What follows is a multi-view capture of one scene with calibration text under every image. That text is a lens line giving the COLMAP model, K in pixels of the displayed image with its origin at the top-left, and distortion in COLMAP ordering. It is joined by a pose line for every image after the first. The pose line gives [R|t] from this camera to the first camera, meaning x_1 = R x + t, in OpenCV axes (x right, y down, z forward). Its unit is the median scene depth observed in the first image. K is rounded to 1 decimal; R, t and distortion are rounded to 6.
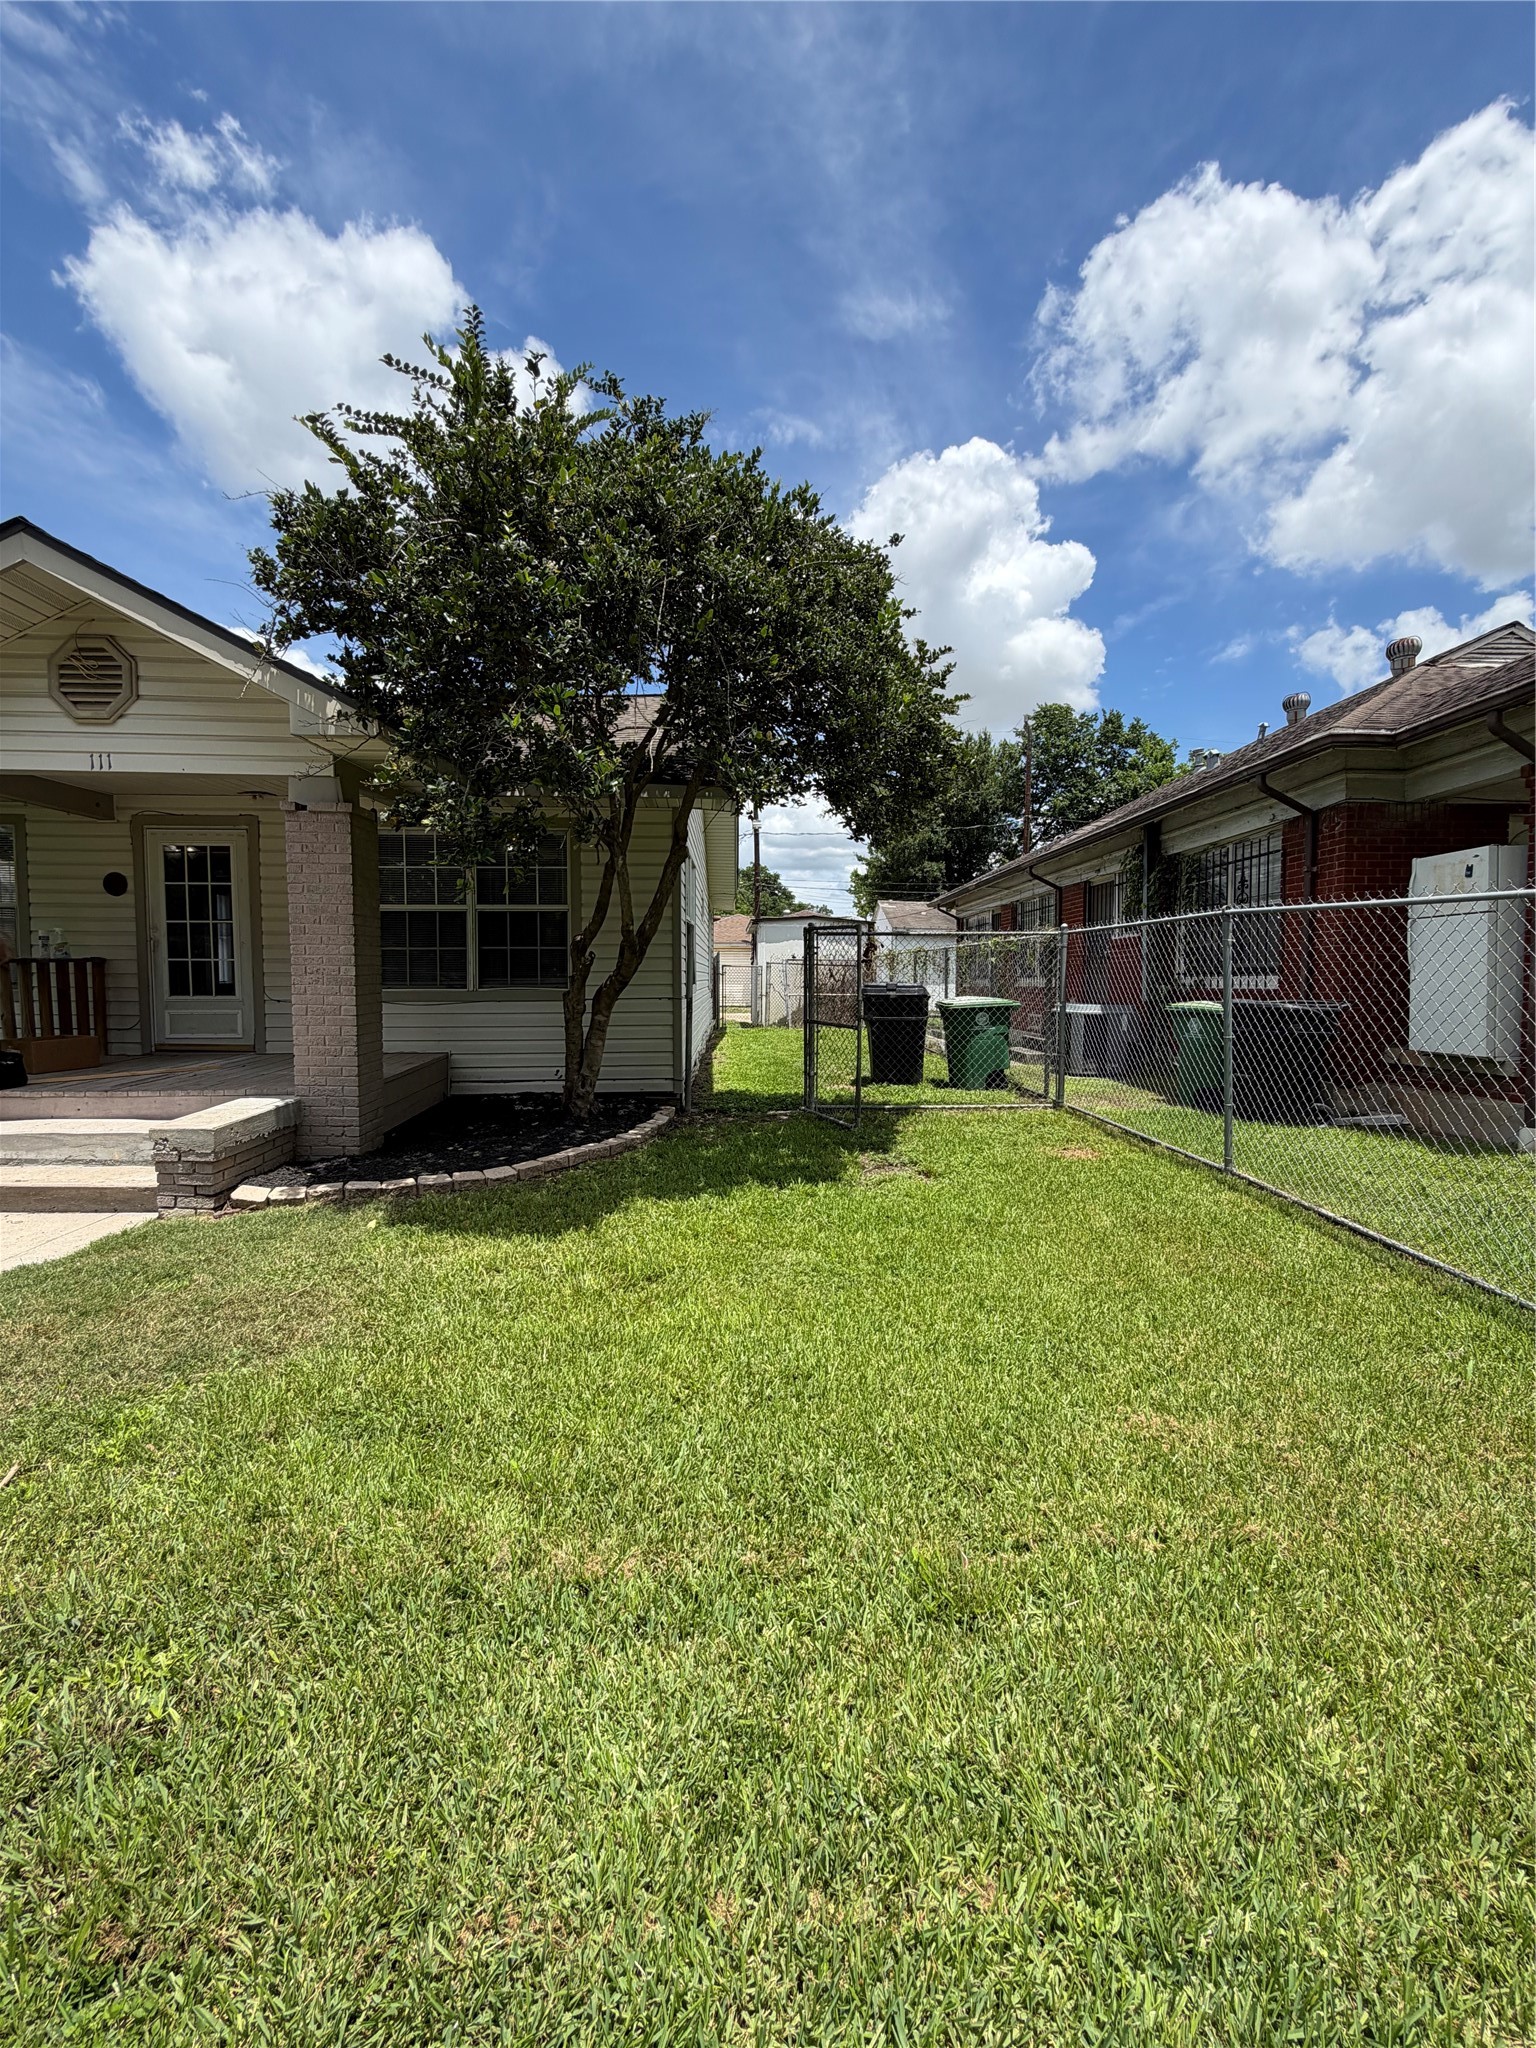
lens RADIAL K [[816.8, 0, 768.3], [0, 816.8, 1026.2], [0, 0, 1]] dist [-0.000527, 0.000050]
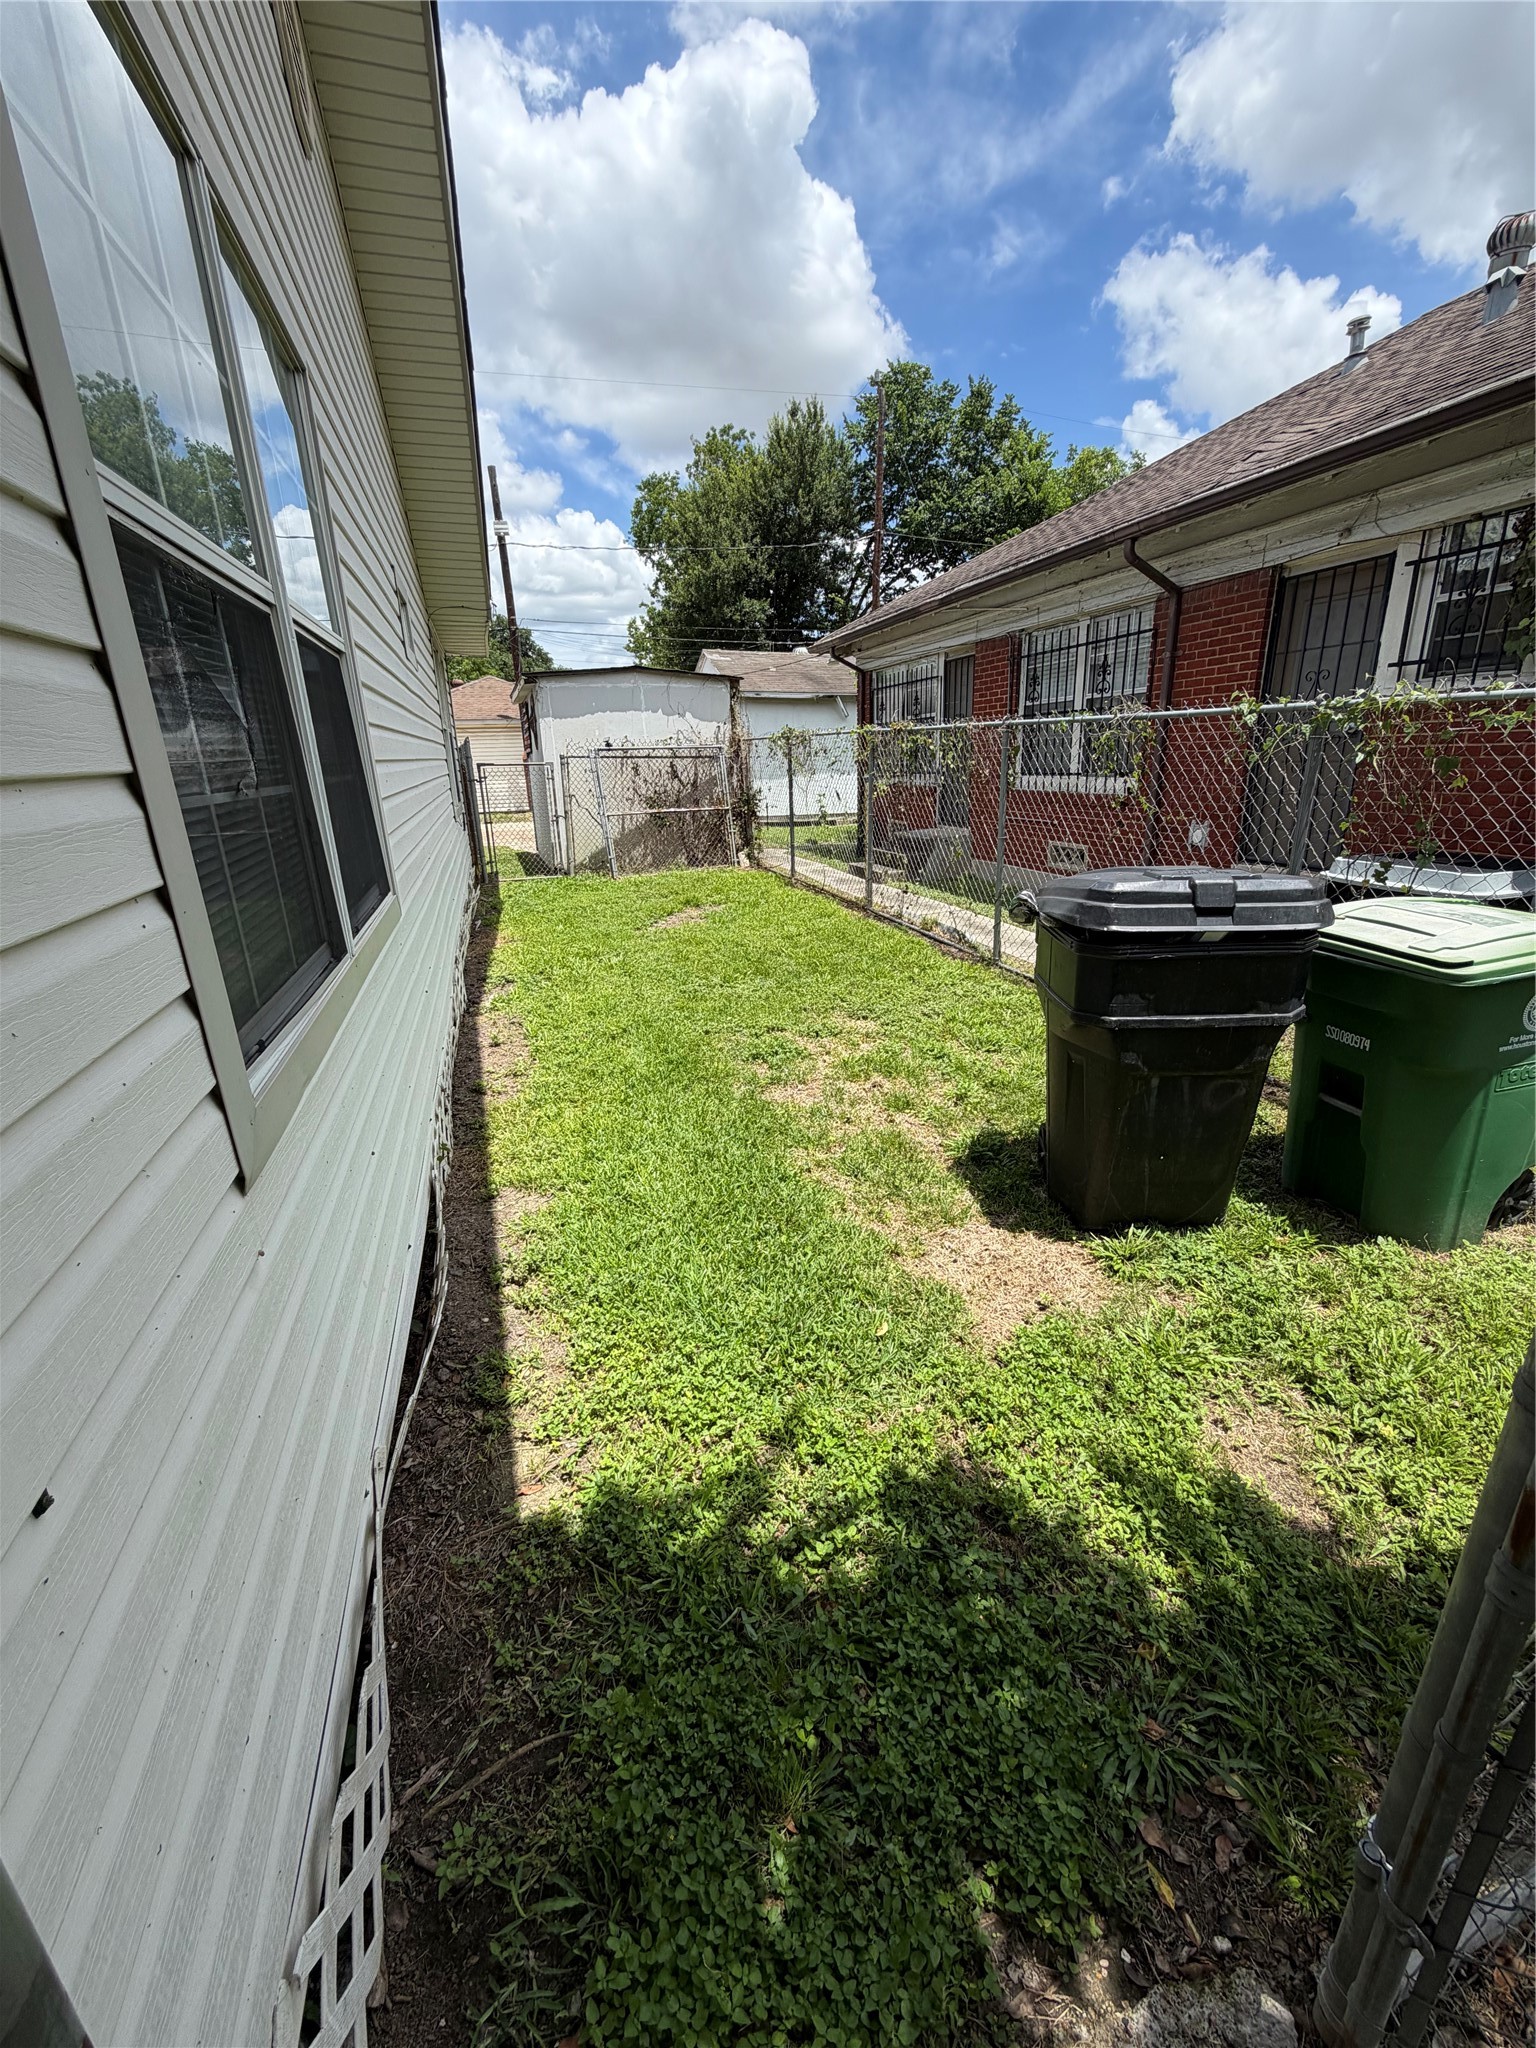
lens RADIAL K [[816.8, 0, 770.3], [0, 816.8, 1012.9], [0, 0, 1]] dist [-0.000527, 0.000050]
pose [[0.961322, -0.109334, 0.252797, -0.014428], [0.044344, 0.967301, 0.249726, -0.024747], [-0.271835, -0.228857, 0.934735, 0.243016]]
